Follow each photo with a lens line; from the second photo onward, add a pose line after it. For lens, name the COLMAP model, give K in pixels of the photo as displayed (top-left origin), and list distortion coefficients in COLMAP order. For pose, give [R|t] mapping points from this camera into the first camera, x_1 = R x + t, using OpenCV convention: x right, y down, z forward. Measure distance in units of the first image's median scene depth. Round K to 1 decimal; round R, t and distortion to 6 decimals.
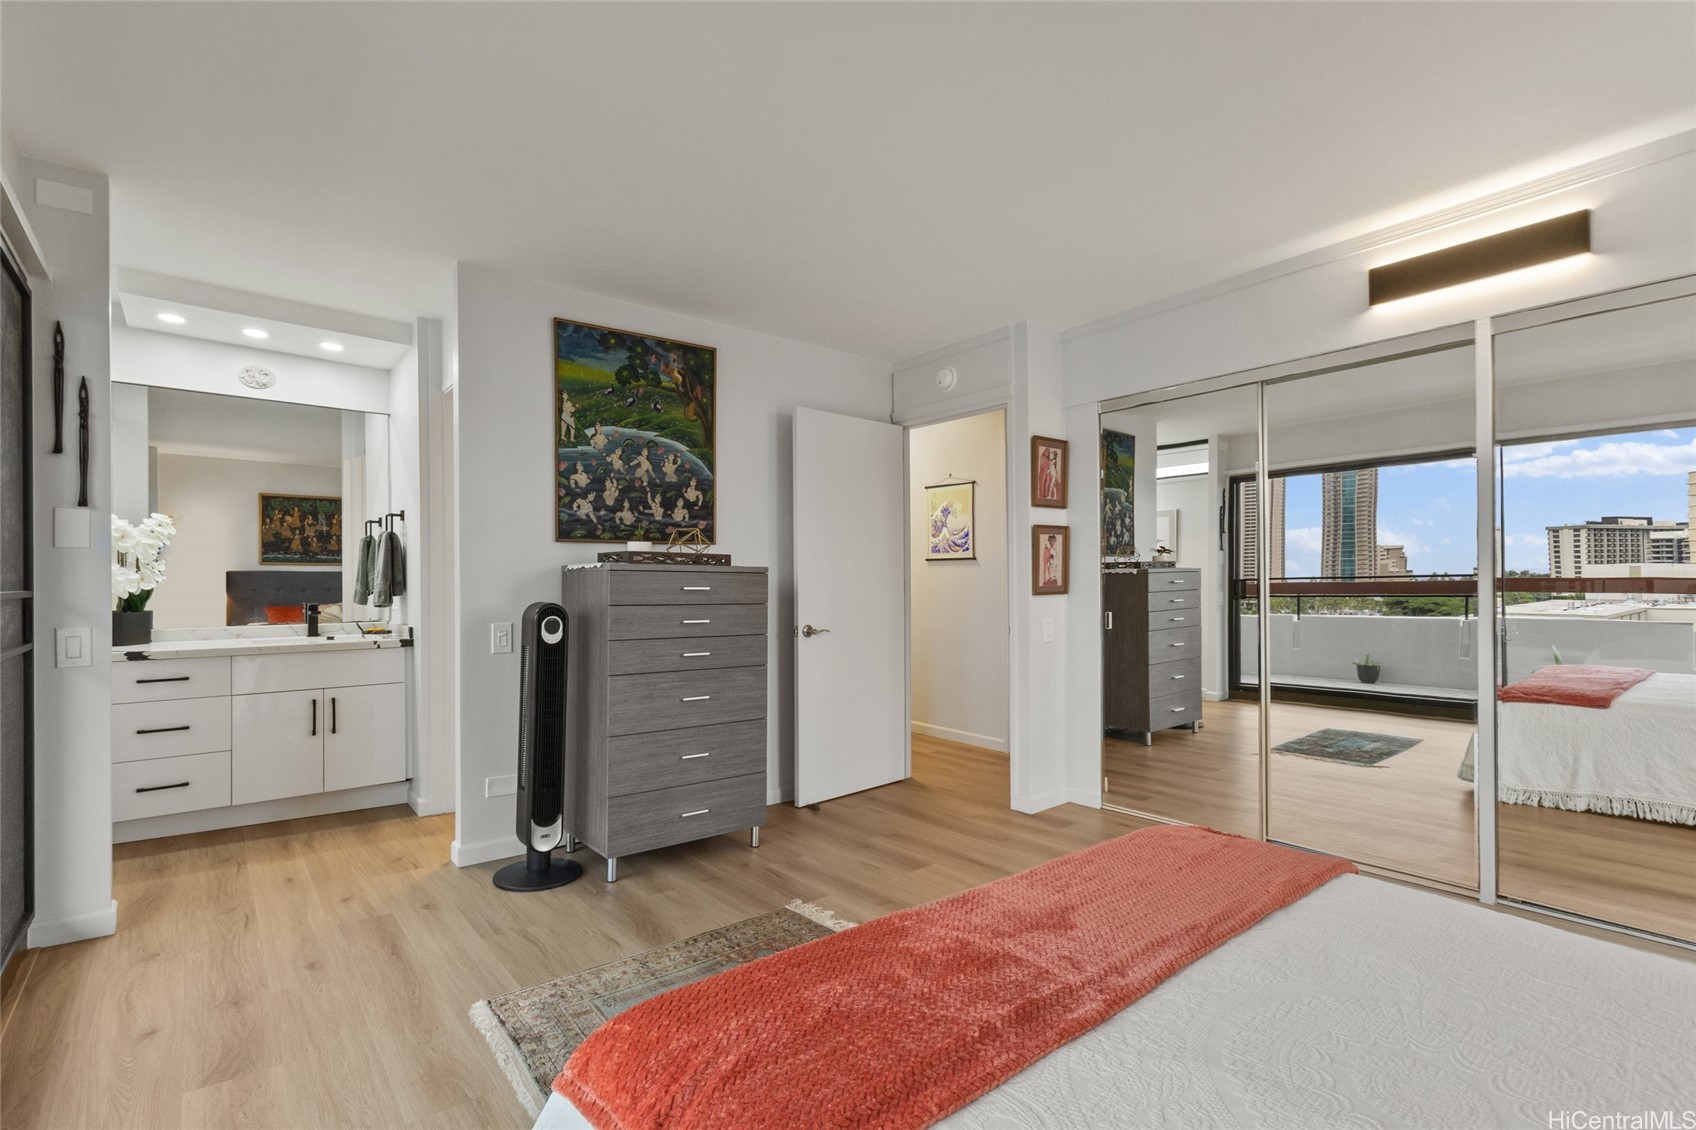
lens RADIAL K [[783.3, 0, 847.4], [0, 783.3, 580.3], [0, 0, 1]] dist [0.002316, 0.000742]
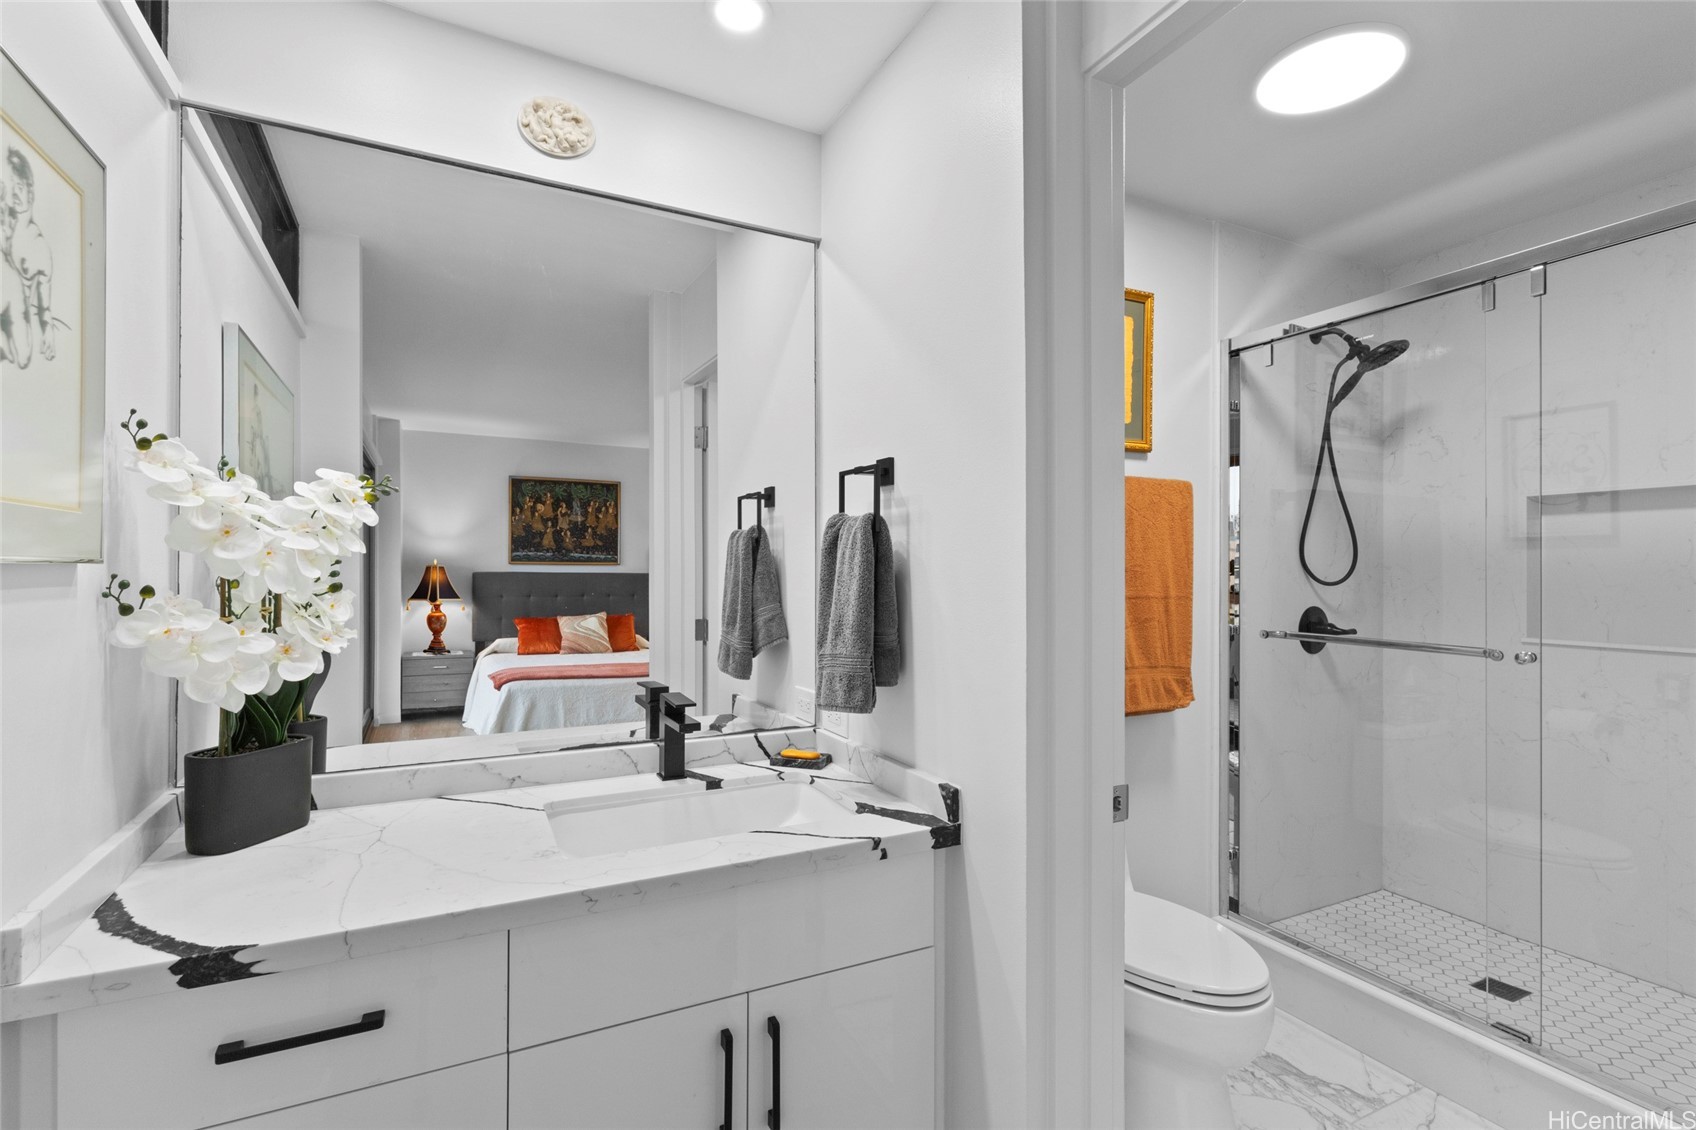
lens RADIAL K [[783.3, 0, 848.2], [0, 783.3, 564.1], [0, 0, 1]] dist [0.002316, 0.000742]
pose [[0.976181, 0.001605, -0.216950, -0.506472], [-0.003197, 0.999970, -0.006989, -0.034659], [0.216932, 0.007516, 0.976158, 0.626897]]
